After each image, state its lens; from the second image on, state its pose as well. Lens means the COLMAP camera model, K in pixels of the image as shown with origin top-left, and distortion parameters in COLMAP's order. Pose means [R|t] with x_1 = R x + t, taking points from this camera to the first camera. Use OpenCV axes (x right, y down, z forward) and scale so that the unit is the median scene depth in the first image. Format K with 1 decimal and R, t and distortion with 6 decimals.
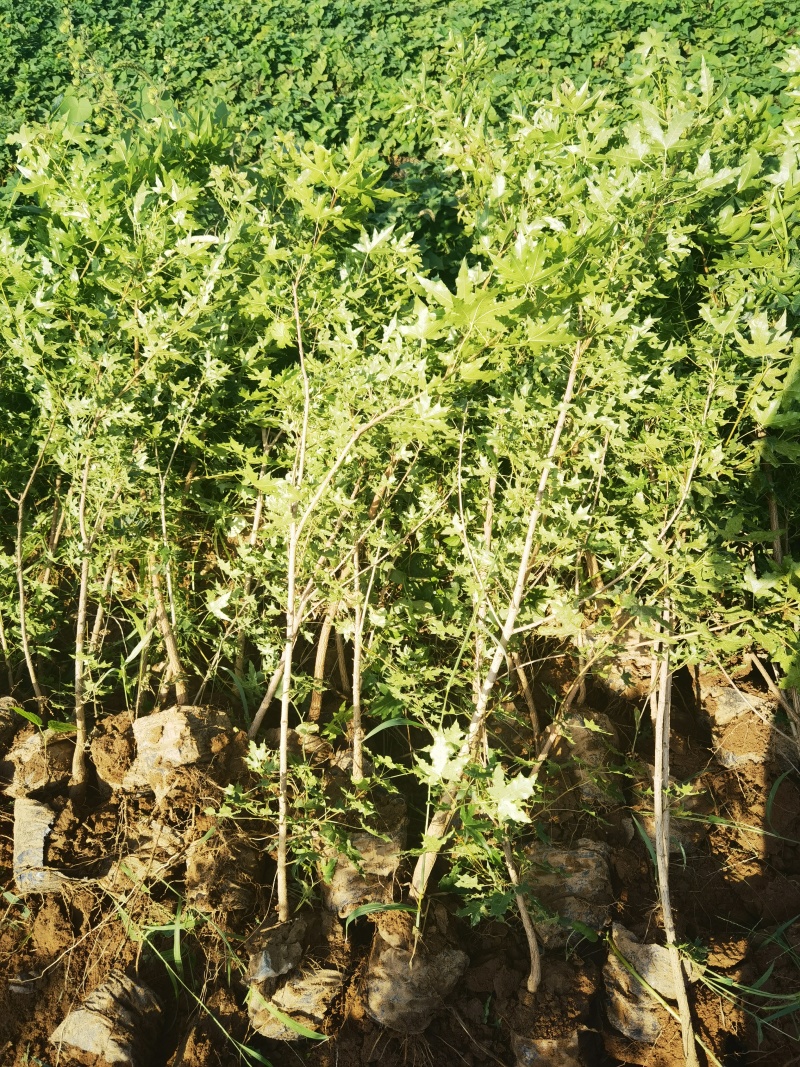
lens RADIAL K [[857.0, 0, 400.0], [0, 857.0, 533.5], [0, 0, 1]] dist [0.001729, 0.020027]
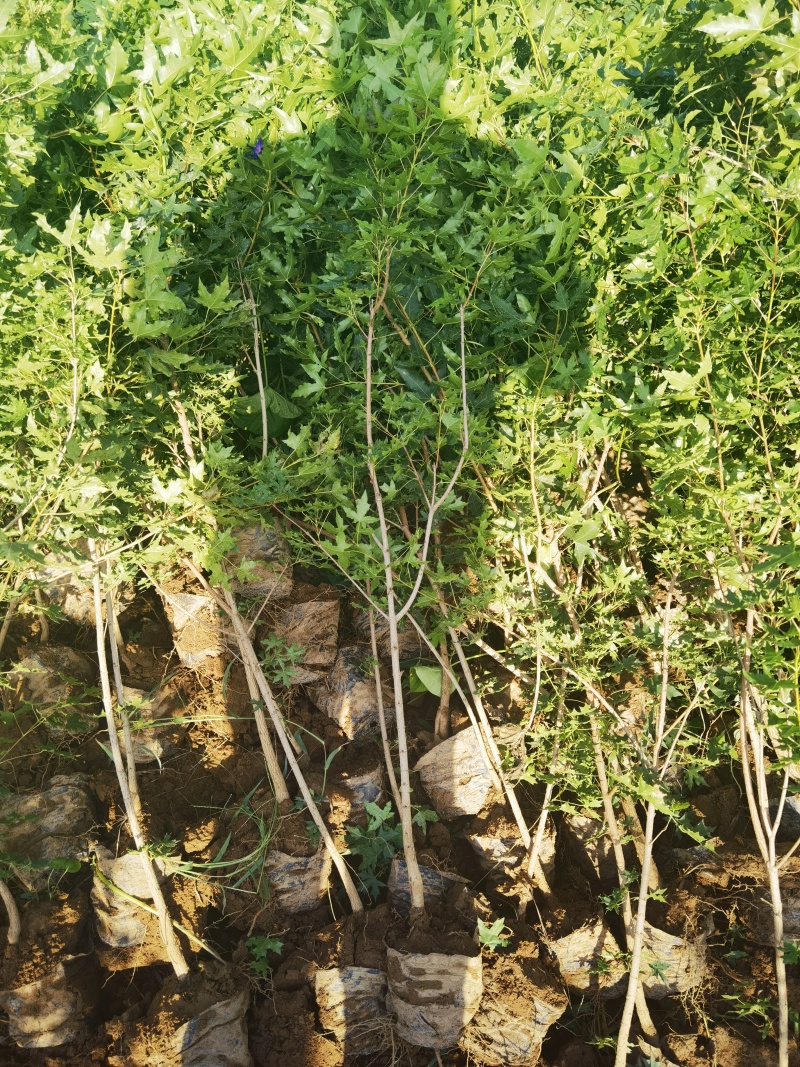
lens RADIAL K [[854.7, 0, 400.0], [0, 854.7, 533.5], [0, 0, 1]] dist [0.008453, -0.003467]
pose [[0.876460, -0.195189, 0.440135, 0.195067], [0.144938, 0.978698, 0.145406, -0.002578], [-0.459140, -0.063650, 0.886081, -0.037013]]
